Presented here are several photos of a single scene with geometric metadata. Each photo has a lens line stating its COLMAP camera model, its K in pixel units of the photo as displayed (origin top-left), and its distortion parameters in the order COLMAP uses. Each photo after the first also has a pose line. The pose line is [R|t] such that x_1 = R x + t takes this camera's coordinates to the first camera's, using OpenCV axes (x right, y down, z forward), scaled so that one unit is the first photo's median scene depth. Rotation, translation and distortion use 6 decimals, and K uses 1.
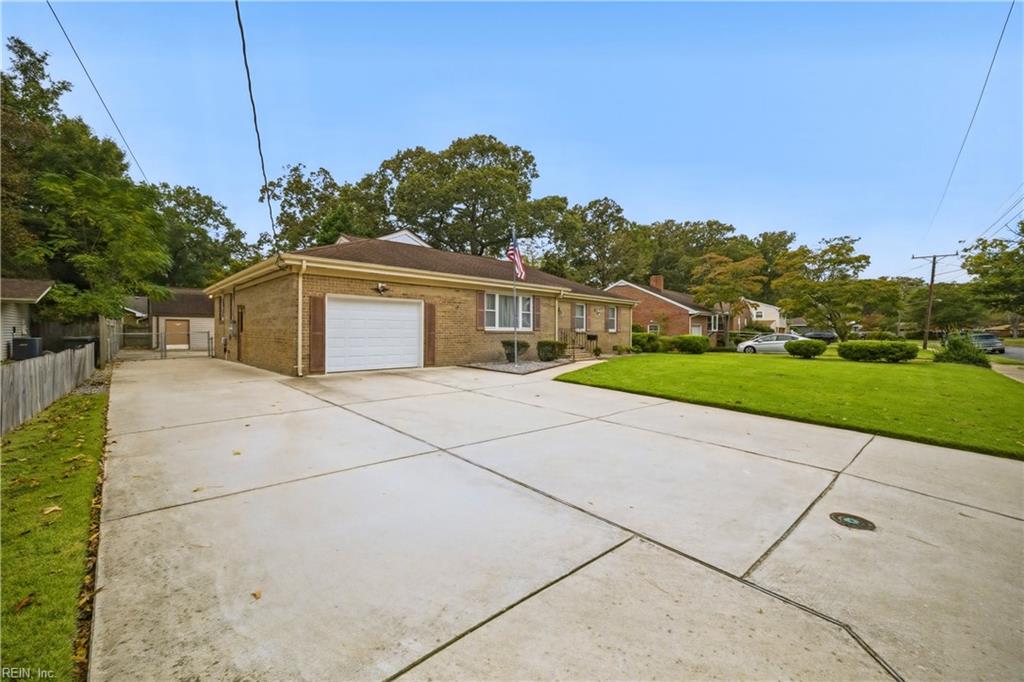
lens RADIAL K [[411.3, 0, 512.0], [0, 411.3, 341.0], [0, 0, 1]] dist [0.002387, 0.000093]
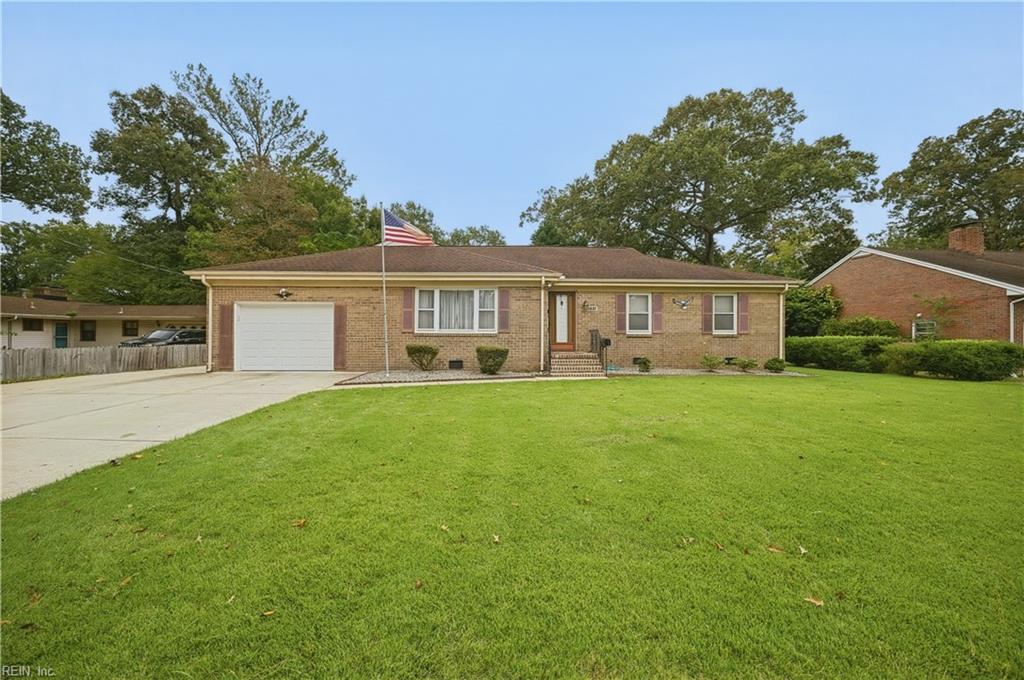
lens RADIAL K [[414.0, 0, 512.0], [0, 414.0, 340.0], [0, 0, 1]] dist [-0.002022, -0.000357]
pose [[0.728173, 0.000777, -0.685393, 0.432042], [-0.013585, 0.999819, -0.013299, -0.001434], [0.685259, 0.018995, 0.728052, 0.329231]]
